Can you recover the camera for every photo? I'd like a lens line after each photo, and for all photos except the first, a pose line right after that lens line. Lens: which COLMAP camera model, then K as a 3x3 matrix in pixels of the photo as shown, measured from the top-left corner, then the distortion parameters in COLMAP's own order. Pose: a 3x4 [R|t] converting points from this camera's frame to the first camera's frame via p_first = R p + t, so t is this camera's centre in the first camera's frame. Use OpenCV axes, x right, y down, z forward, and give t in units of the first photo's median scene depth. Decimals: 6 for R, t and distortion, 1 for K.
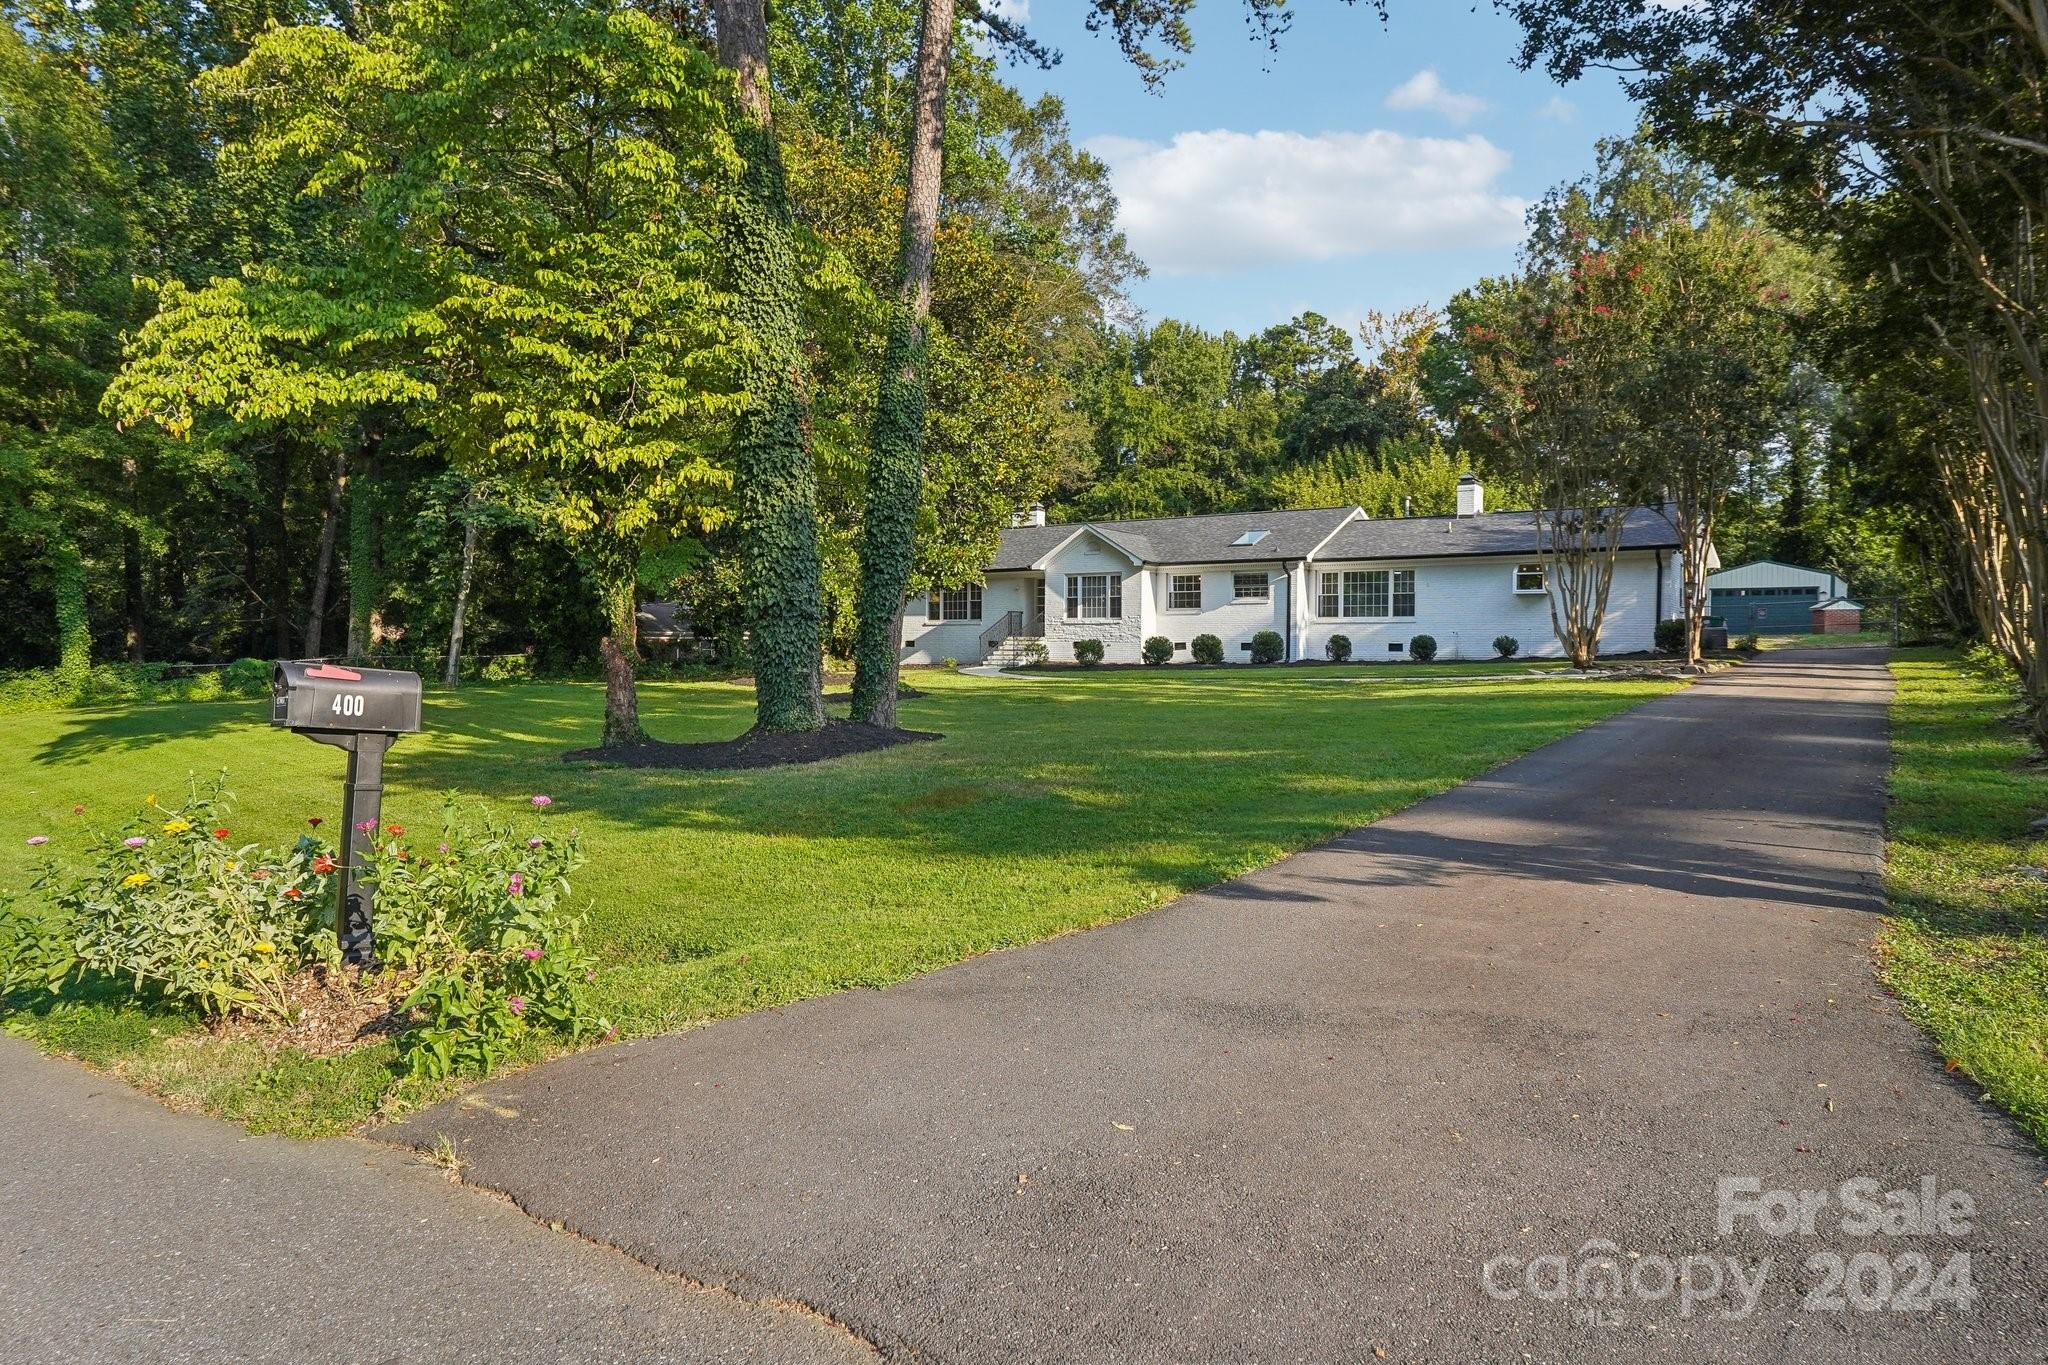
lens RADIAL K [[1159.2, 0, 1024.0], [0, 1159.2, 682.5], [0, 0, 1]] dist [-0.059480, 0.000852]
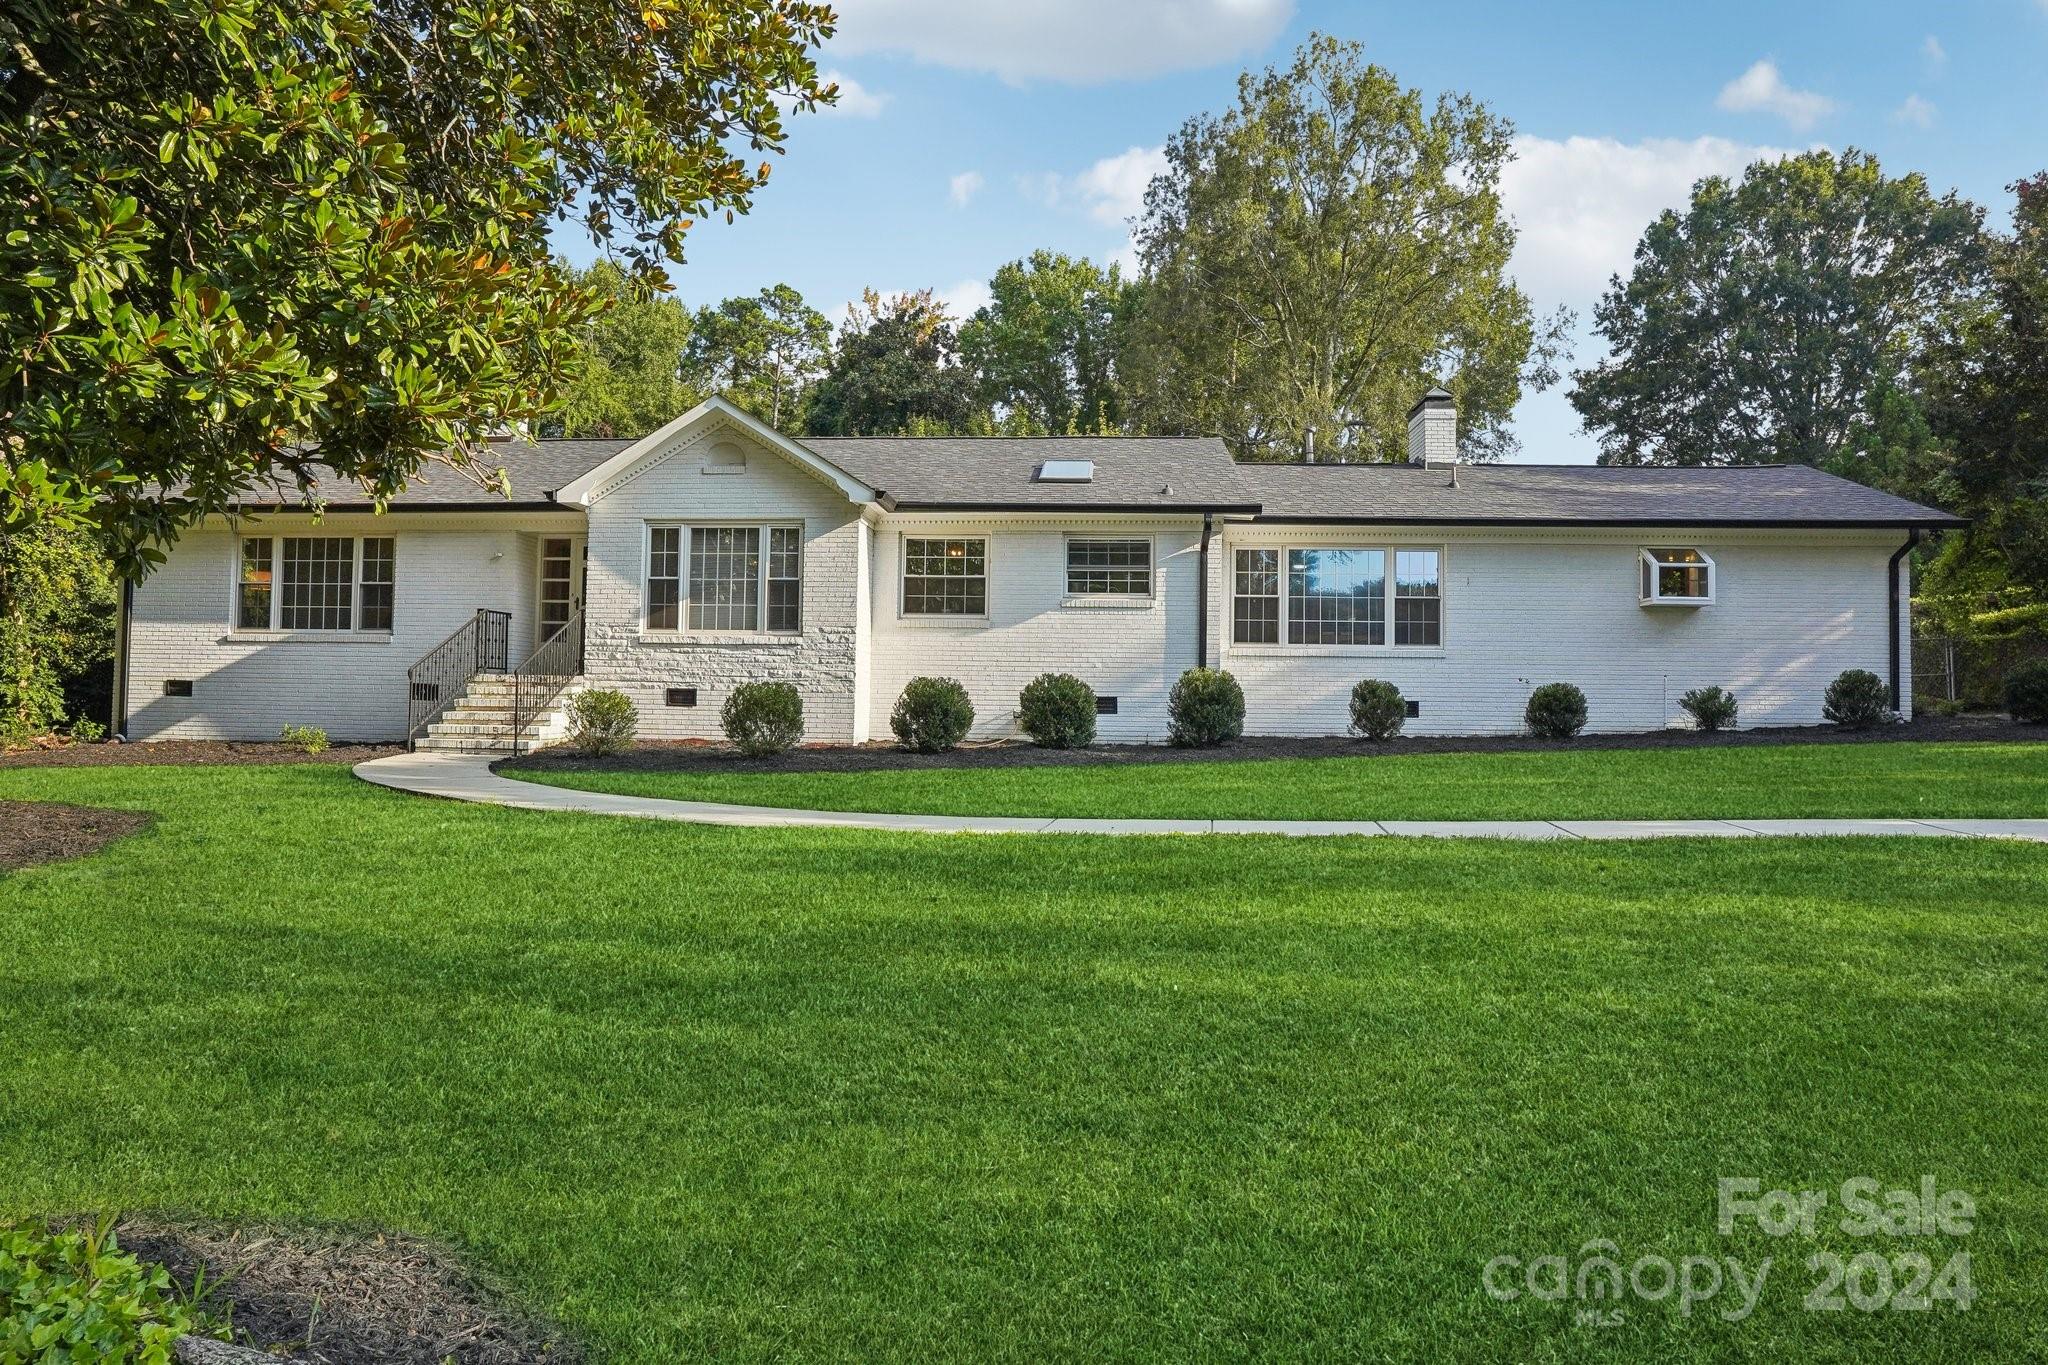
lens RADIAL K [[1159.2, 0, 1024.0], [0, 1159.2, 682.5], [0, 0, 1]] dist [-0.059480, 0.000852]
pose [[0.855373, 0.014733, 0.517804, -0.059894], [0.006831, 0.999188, -0.039714, -0.021234], [-0.517968, 0.037507, 0.854577, 0.614859]]
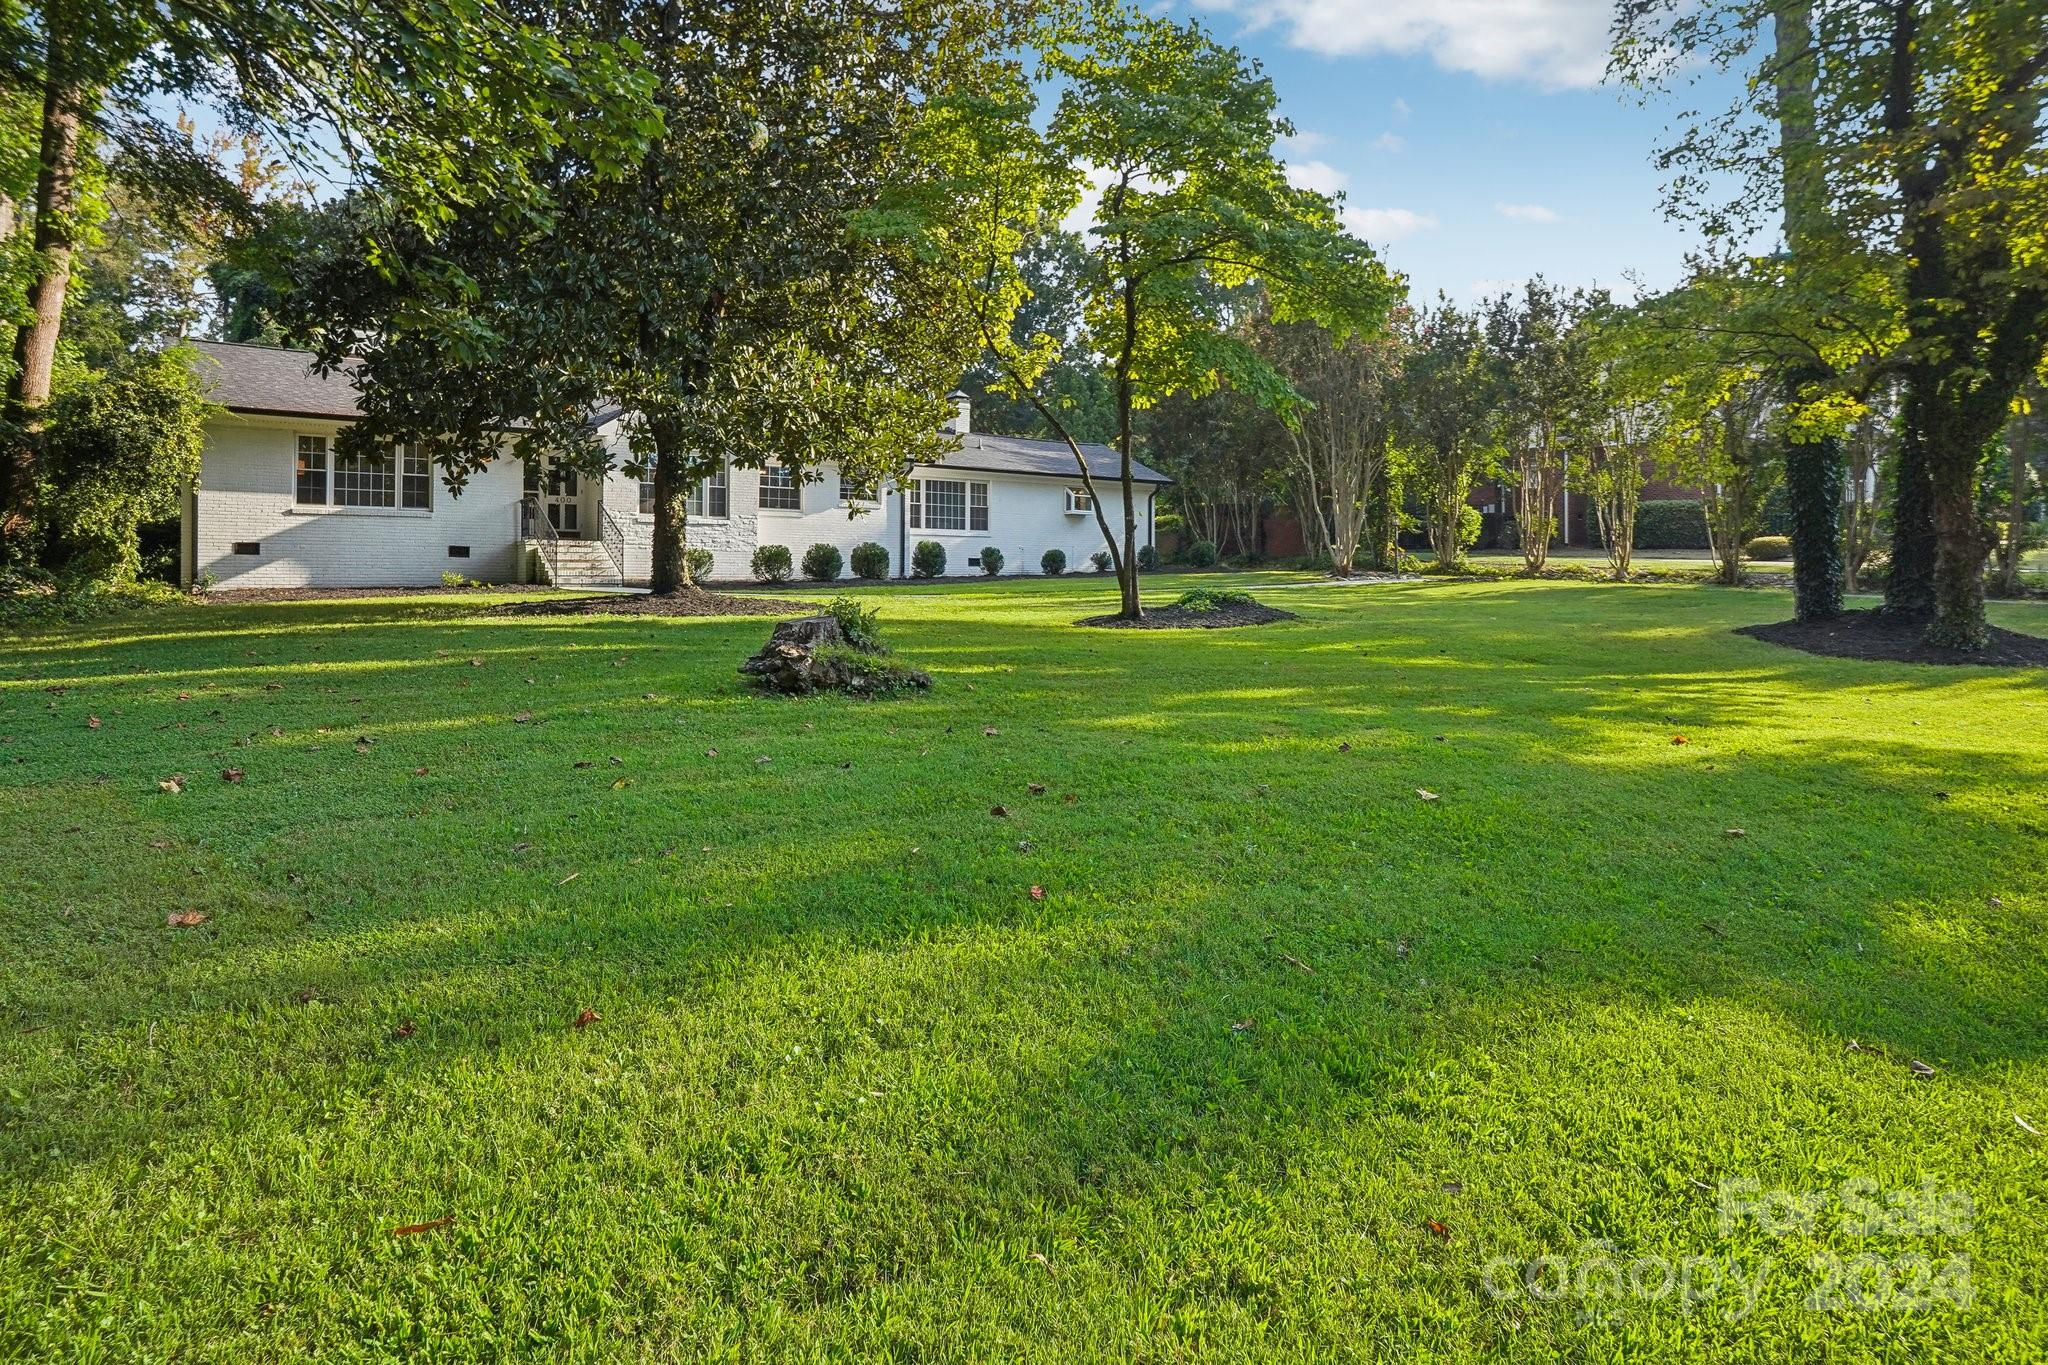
lens RADIAL K [[1159.2, 0, 1024.0], [0, 1159.2, 682.5], [0, 0, 1]] dist [-0.059480, 0.000852]
pose [[0.305220, -0.086899, 0.948309, -0.558042], [0.023433, 0.996212, 0.083746, -0.008986], [-0.951993, -0.003339, 0.306100, 0.605448]]
